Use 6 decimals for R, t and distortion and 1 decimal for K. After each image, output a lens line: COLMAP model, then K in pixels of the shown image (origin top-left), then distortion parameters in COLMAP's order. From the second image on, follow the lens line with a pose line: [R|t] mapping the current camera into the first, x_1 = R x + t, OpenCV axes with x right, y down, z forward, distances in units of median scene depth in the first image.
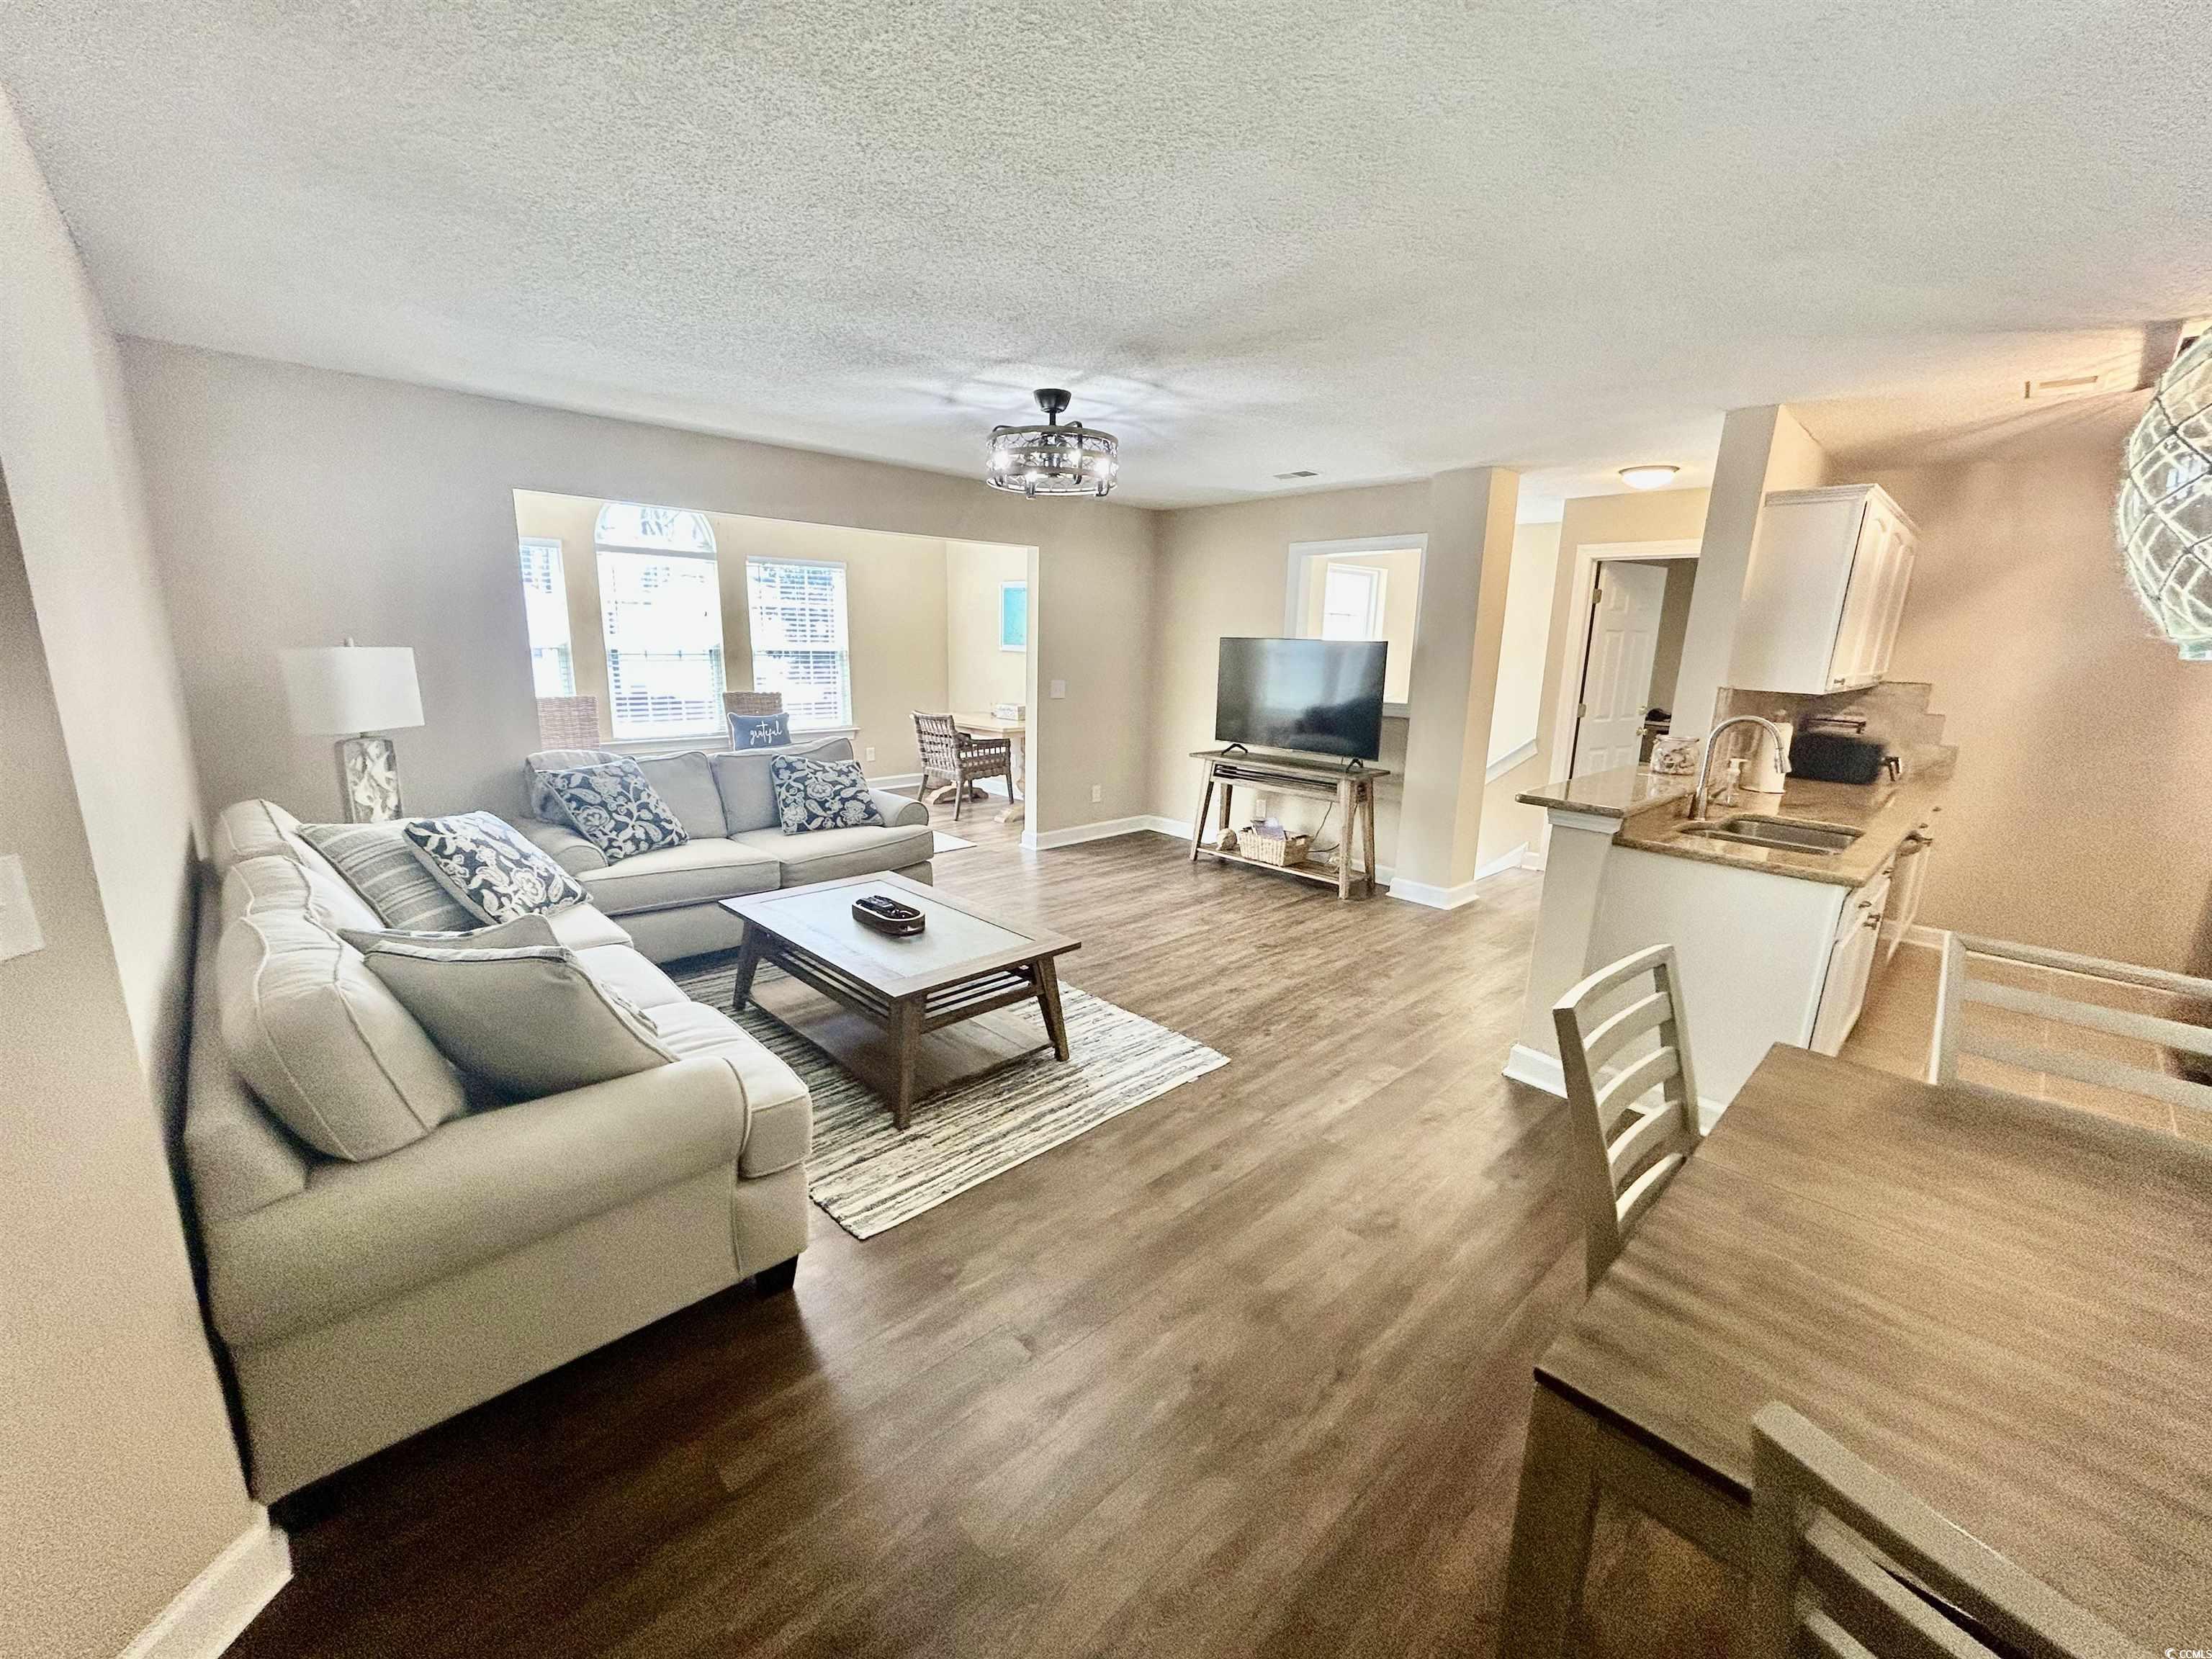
lens RADIAL K [[887.7, 0, 1090.5], [0, 887.7, 820.6], [0, 0, 1]] dist [0.000409, -0.000016]
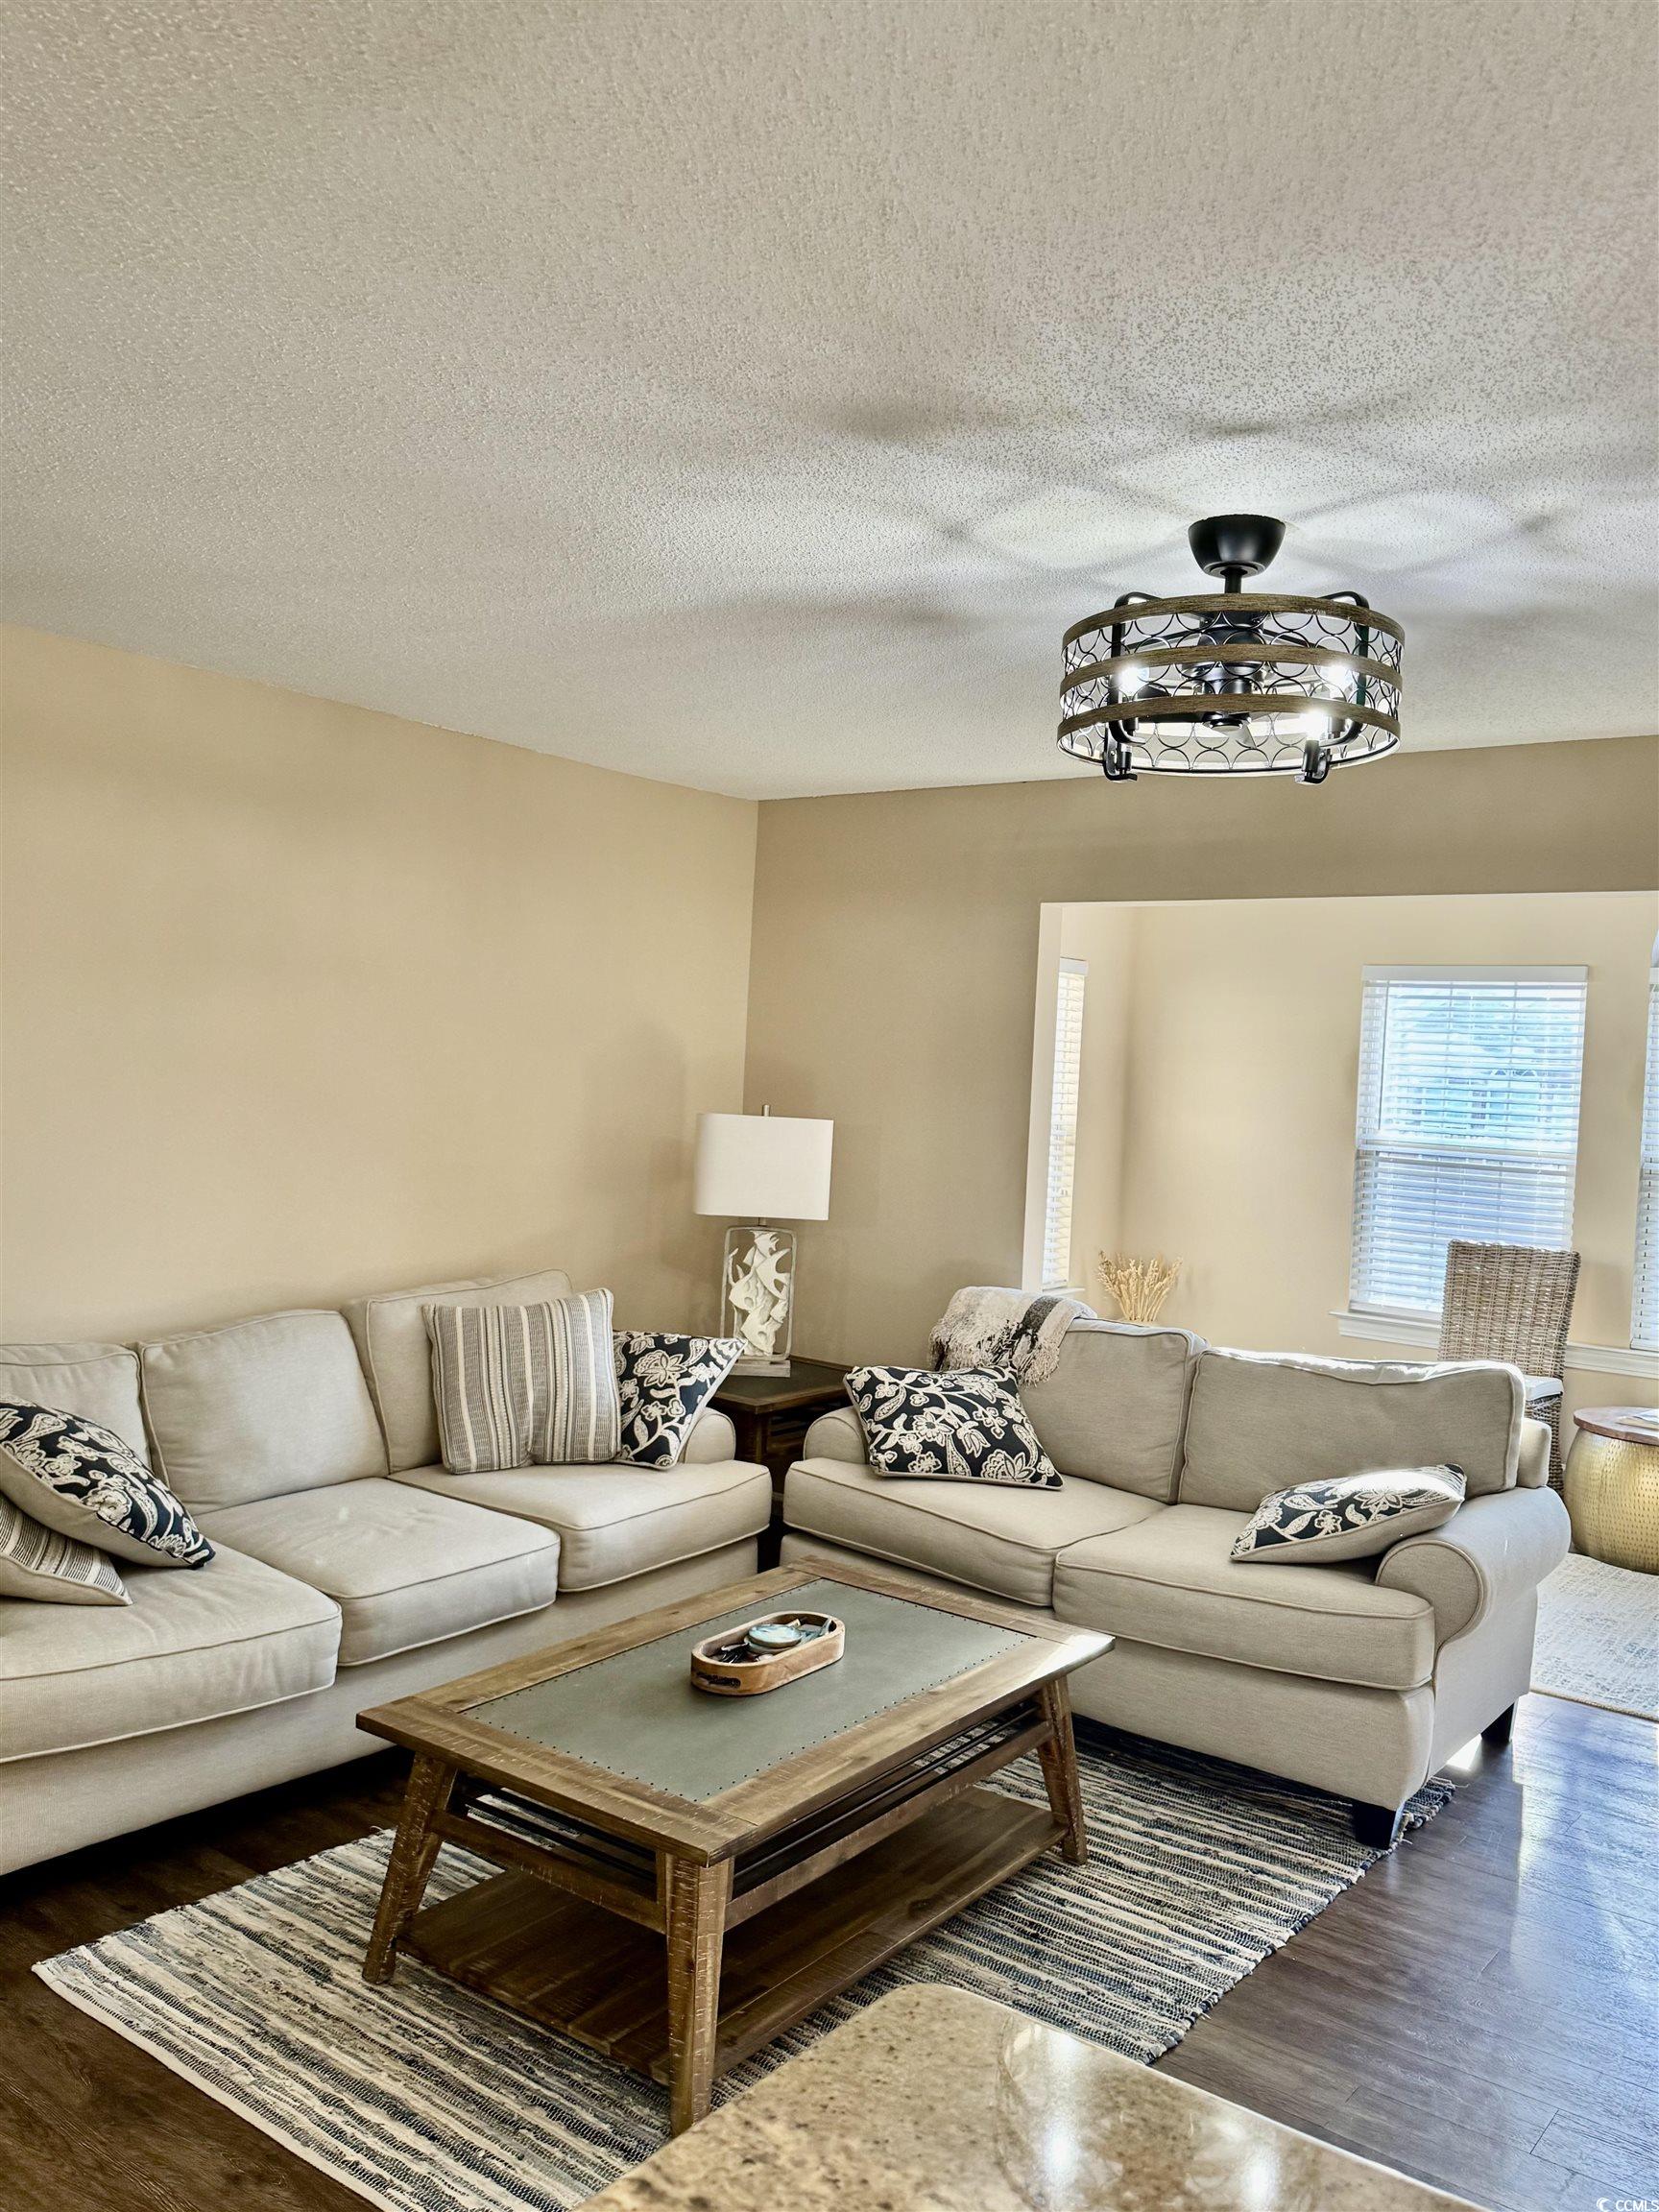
lens RADIAL K [[1718.0, 0, 829.5], [0, 1718.0, 1106.0], [0, 0, 1]] dist [0.033604, -0.009008]
pose [[0.164448, 0.007499, -0.986357, 0.817198], [-0.241080, 0.969950, -0.032819, -0.184677], [0.956471, 0.243188, 0.161314, 0.890781]]
